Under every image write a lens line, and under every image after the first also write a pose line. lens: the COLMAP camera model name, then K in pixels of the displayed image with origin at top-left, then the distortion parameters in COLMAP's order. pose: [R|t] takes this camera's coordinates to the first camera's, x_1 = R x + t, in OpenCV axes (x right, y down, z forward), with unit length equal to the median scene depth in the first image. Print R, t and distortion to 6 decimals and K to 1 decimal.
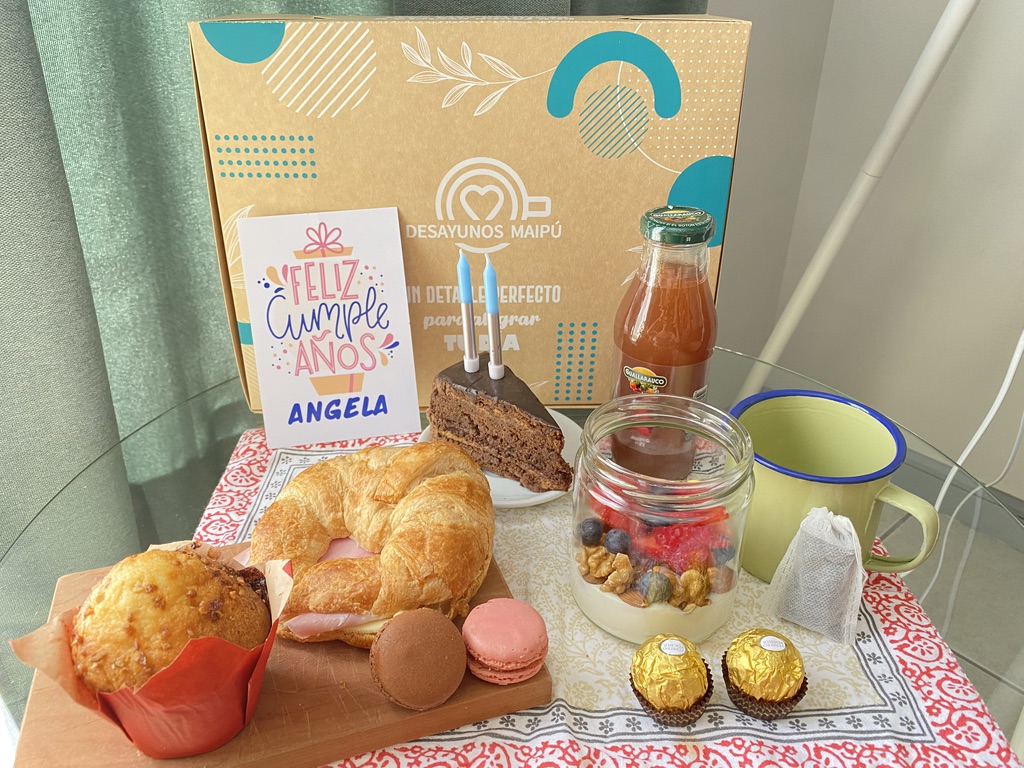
lens RADIAL K [[797.9, 0, 513.6], [0, 797.9, 376.9], [0, 0, 1]] dist [-0.005802, -0.016103]
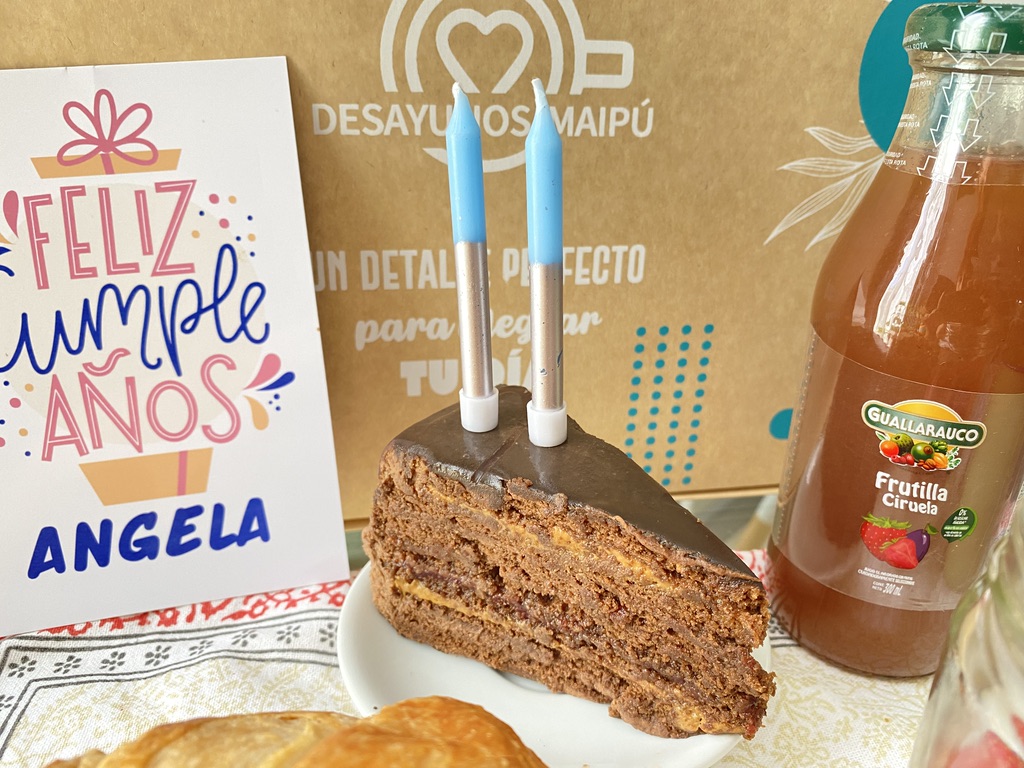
lens RADIAL K [[797.9, 0, 508.0], [0, 797.9, 378.4], [0, 0, 1]] dist [-0.005802, -0.016103]
pose [[0.993836, -0.027112, 0.107497, -0.088395], [0.038135, 0.994068, -0.101851, 0.008811], [-0.104098, 0.105322, 0.988975, 0.661065]]
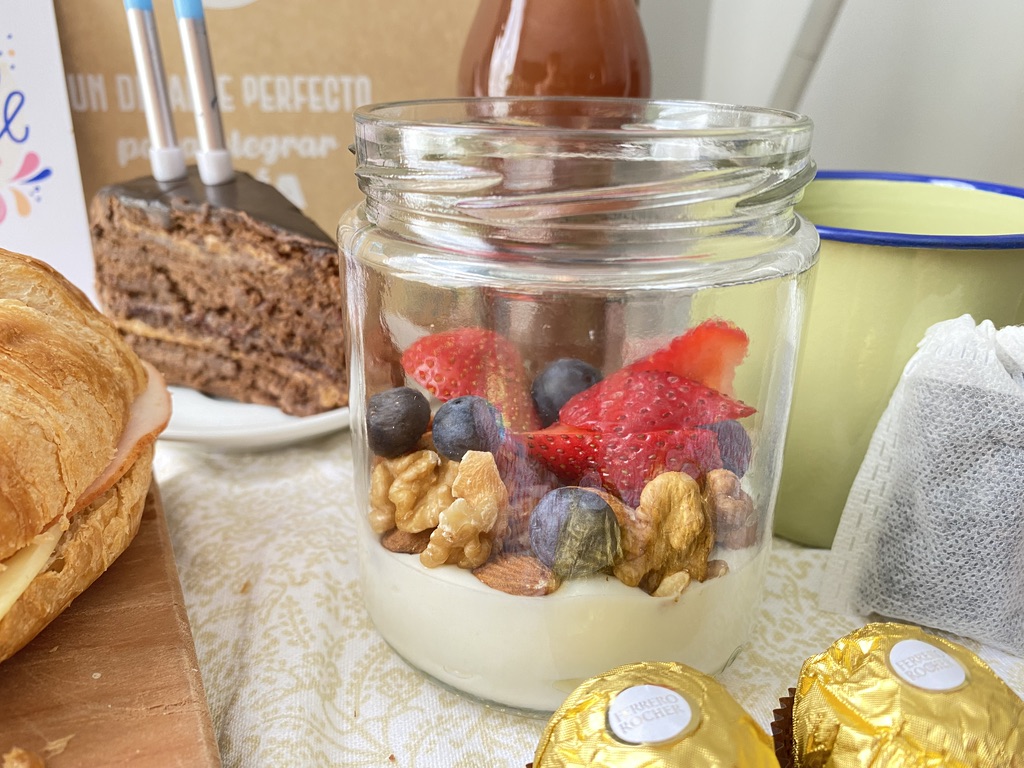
lens RADIAL K [[797.9, 0, 522.4], [0, 797.9, 389.7], [0, 0, 1]] dist [-0.005802, -0.016103]
pose [[0.987630, -0.038183, 0.152084, 0.088446], [0.054436, 0.993067, -0.104183, 0.199811], [-0.147051, 0.111173, 0.982861, 0.550480]]
